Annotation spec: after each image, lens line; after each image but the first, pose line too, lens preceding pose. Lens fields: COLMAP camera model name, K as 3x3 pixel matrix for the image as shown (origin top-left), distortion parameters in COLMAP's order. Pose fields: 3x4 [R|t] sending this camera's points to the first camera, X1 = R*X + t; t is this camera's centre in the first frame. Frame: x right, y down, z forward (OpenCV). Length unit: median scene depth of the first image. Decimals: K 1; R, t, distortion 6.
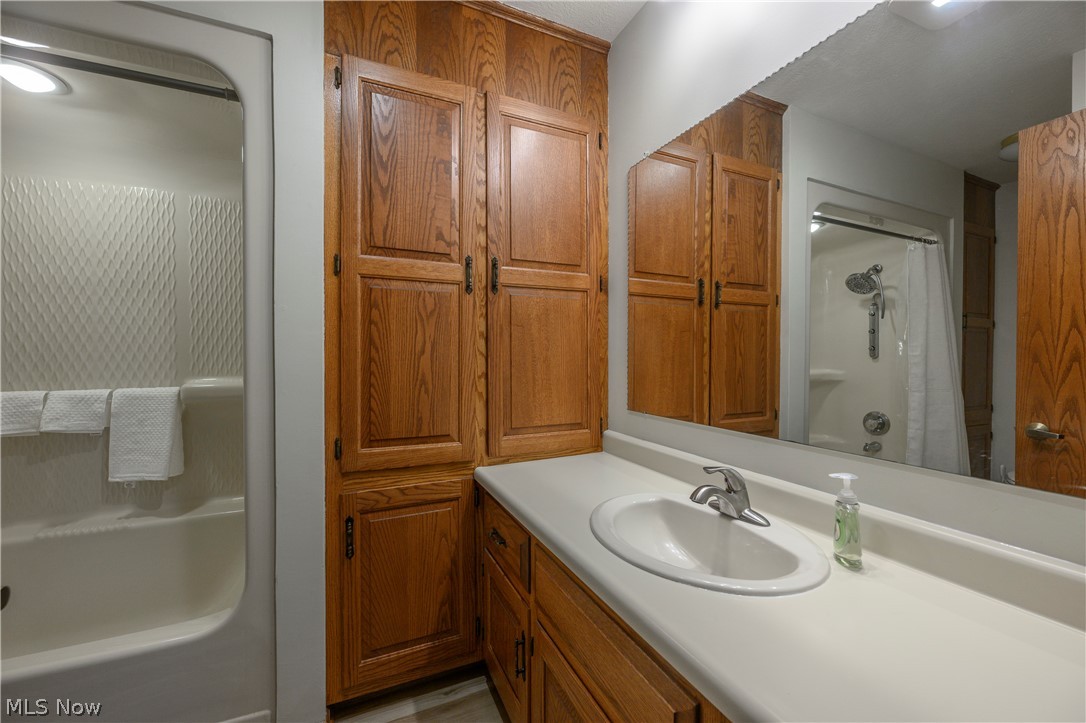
lens RADIAL K [[430.4, 0, 537.4], [0, 430.4, 359.2], [0, 0, 1]] dist [0.001935, -0.000115]
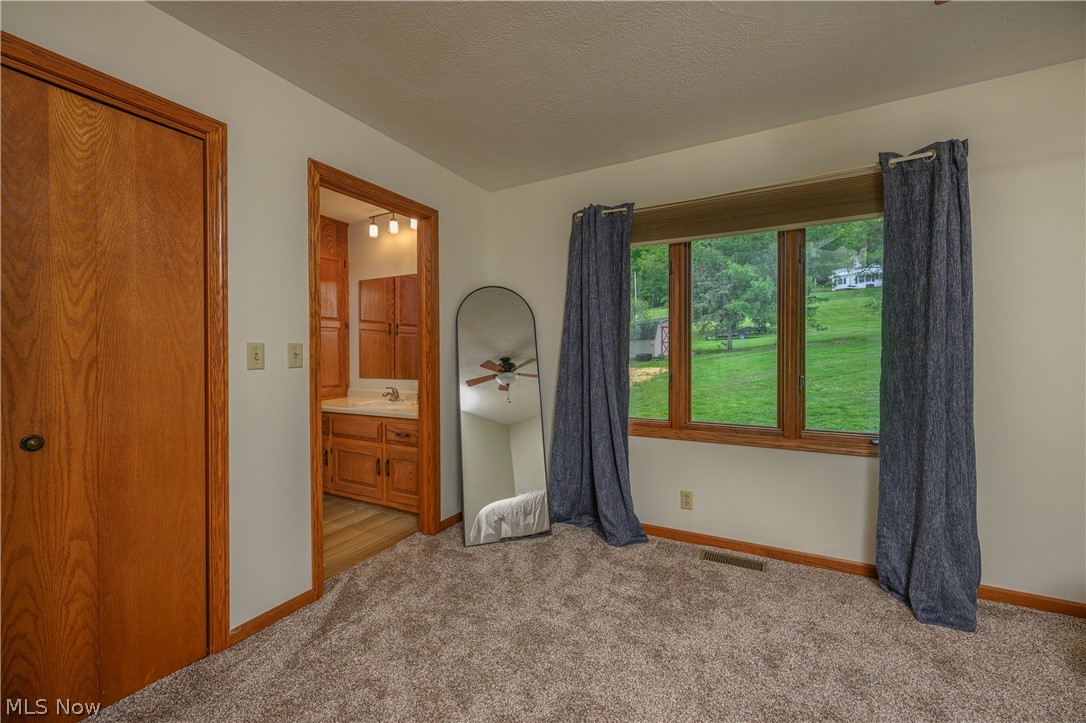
lens RADIAL K [[430.4, 0, 537.4], [0, 430.4, 355.0], [0, 0, 1]] dist [0.001935, -0.000115]
pose [[0.799771, -0.011742, 0.600190, -0.394517], [0.016111, 0.999868, -0.001908, 0.007510], [-0.600089, 0.011195, 0.799855, -1.379123]]
